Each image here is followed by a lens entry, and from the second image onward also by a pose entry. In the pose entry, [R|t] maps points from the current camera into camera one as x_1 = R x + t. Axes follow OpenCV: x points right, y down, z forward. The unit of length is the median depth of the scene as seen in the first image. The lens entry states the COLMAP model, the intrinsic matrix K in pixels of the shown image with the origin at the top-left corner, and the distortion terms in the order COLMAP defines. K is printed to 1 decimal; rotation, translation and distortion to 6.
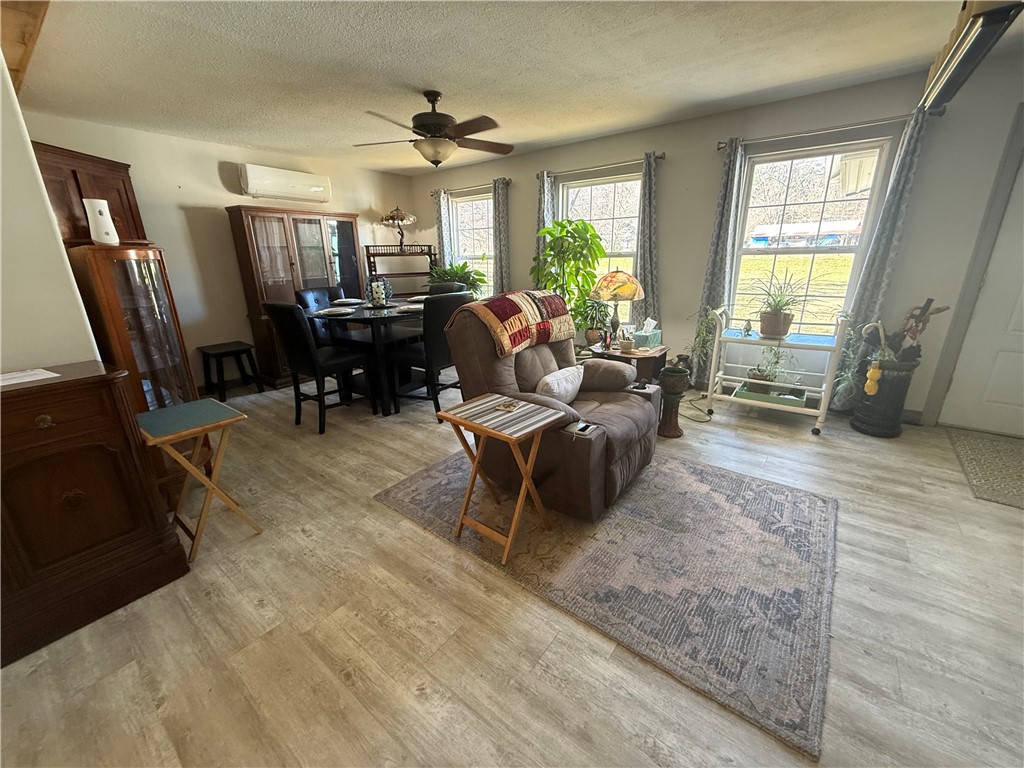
lens RADIAL K [[406.9, 0, 505.7], [0, 406.9, 385.2], [0, 0, 1]] dist [-0.001274, 0.000164]
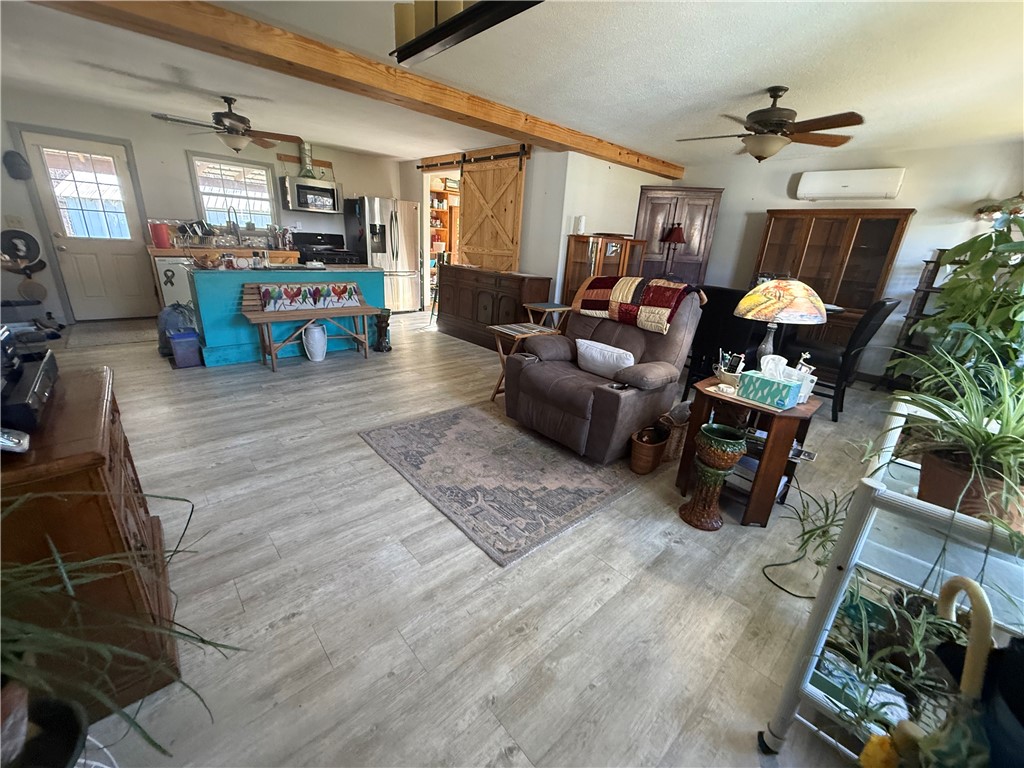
lens RADIAL K [[406.9, 0, 508.9], [0, 406.9, 382.1], [0, 0, 1]] dist [-0.001274, 0.000164]
pose [[-0.172675, 0.332128, -0.927294, 1.603747], [-0.354072, 0.857576, 0.373090, -0.343608], [0.919139, 0.392752, -0.030485, 1.027293]]
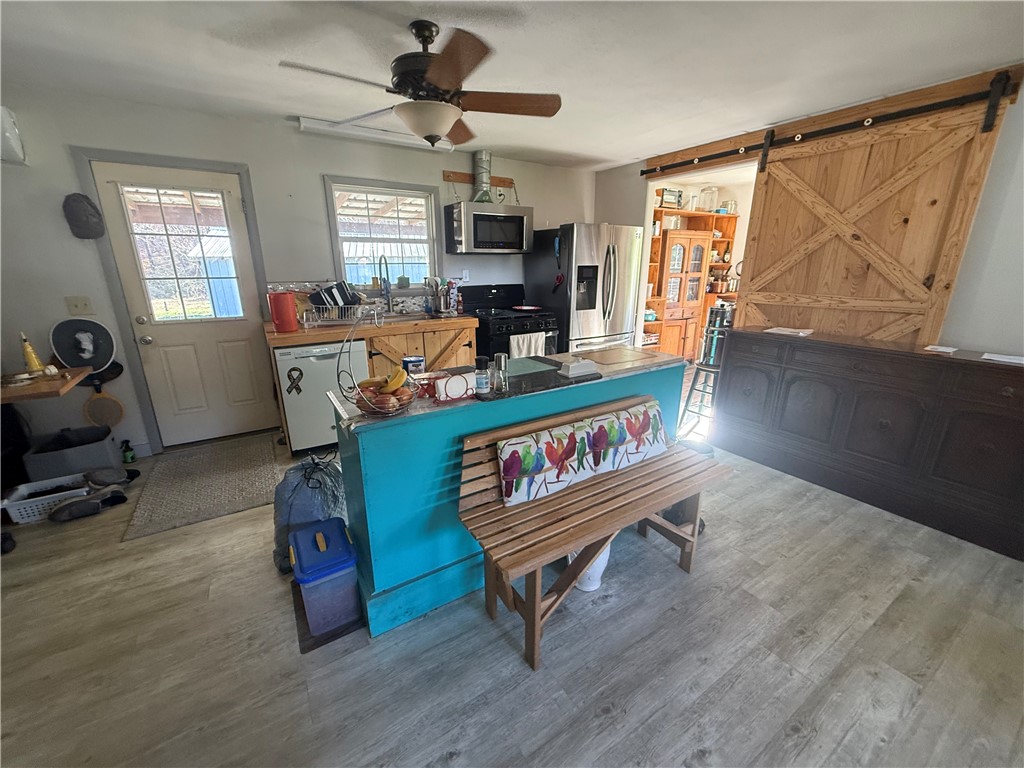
lens RADIAL K [[406.9, 0, 511.9], [0, 406.9, 382.6], [0, 0, 1]] dist [-0.001274, 0.000164]
pose [[-0.342355, 0.277666, -0.897605, 0.505975], [-0.274319, 0.884172, 0.378139, 0.002432], [0.898633, 0.375688, -0.226531, -0.160218]]
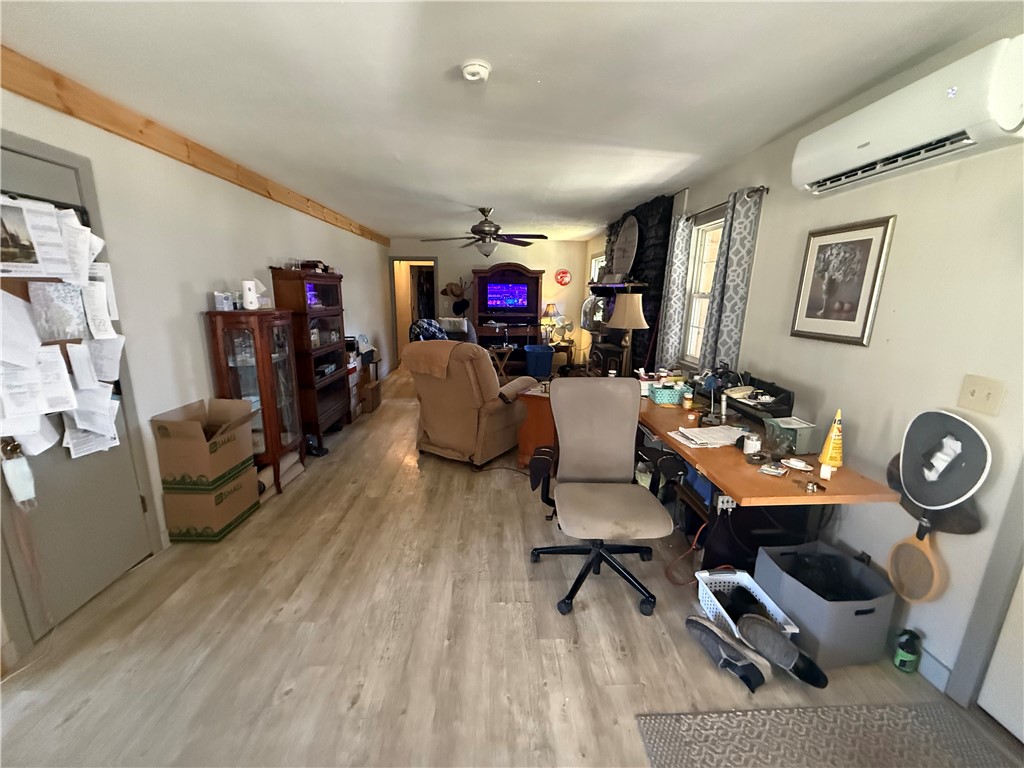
lens RADIAL K [[406.9, 0, 513.2], [0, 406.9, 384.0], [0, 0, 1]] dist [-0.001274, 0.000164]
pose [[-0.650754, -0.167610, 0.740558, -0.311746], [0.214088, 0.895256, 0.390748, 0.212687], [-0.728482, 0.412825, -0.546708, -0.889733]]
